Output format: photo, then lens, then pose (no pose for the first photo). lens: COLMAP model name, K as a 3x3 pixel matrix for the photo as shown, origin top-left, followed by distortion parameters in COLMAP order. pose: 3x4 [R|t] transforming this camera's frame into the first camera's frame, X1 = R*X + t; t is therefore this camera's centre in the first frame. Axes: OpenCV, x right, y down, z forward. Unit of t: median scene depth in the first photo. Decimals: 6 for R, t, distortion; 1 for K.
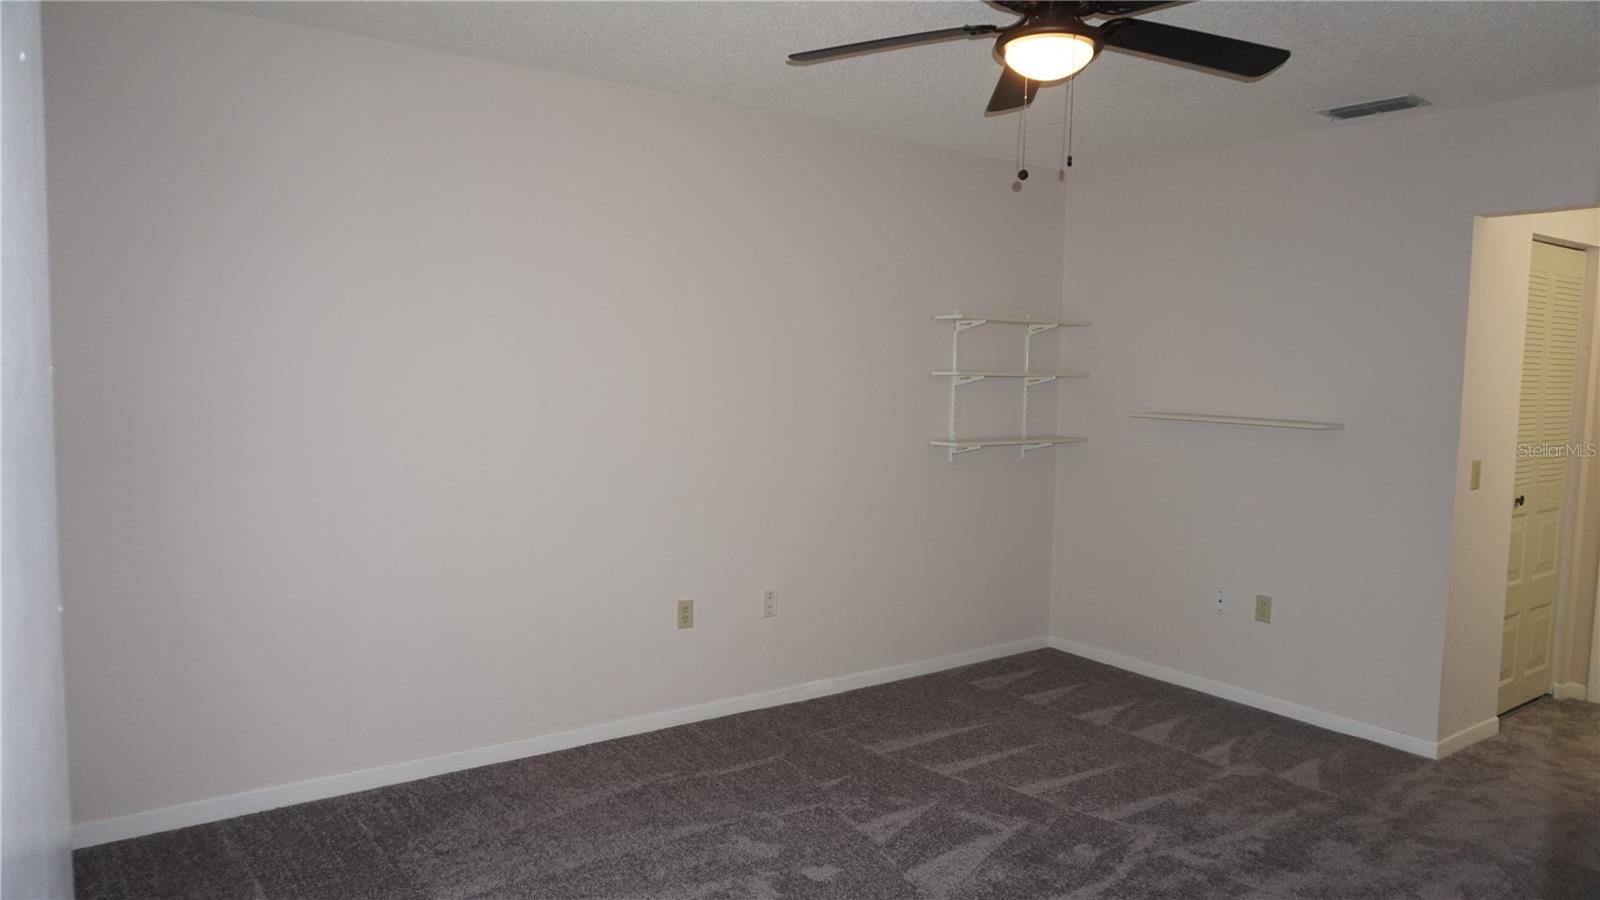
lens RADIAL K [[1072.1, 0, 808.0], [0, 1072.1, 451.5], [0, 0, 1]] dist [-0.059707, 0.035576]
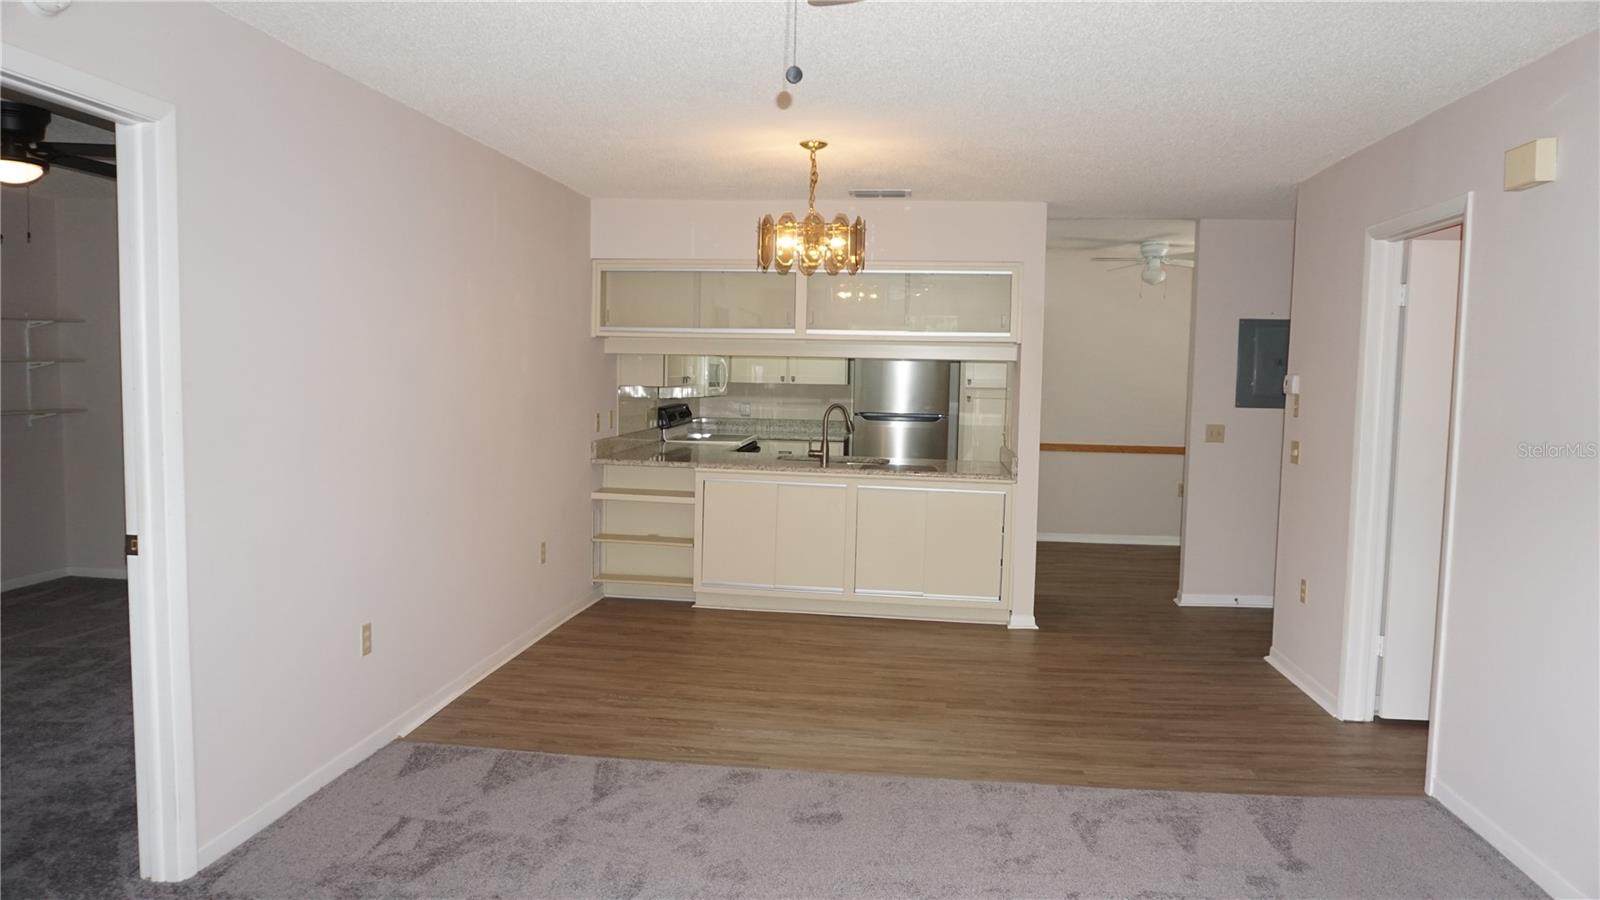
lens RADIAL K [[1072.1, 0, 808.0], [0, 1072.1, 451.5], [0, 0, 1]] dist [-0.059707, 0.035576]
pose [[0.684542, -0.066466, 0.725937, -0.093649], [0.056290, 0.997681, 0.038266, 0.053749], [-0.726797, 0.014668, 0.686696, -0.686067]]
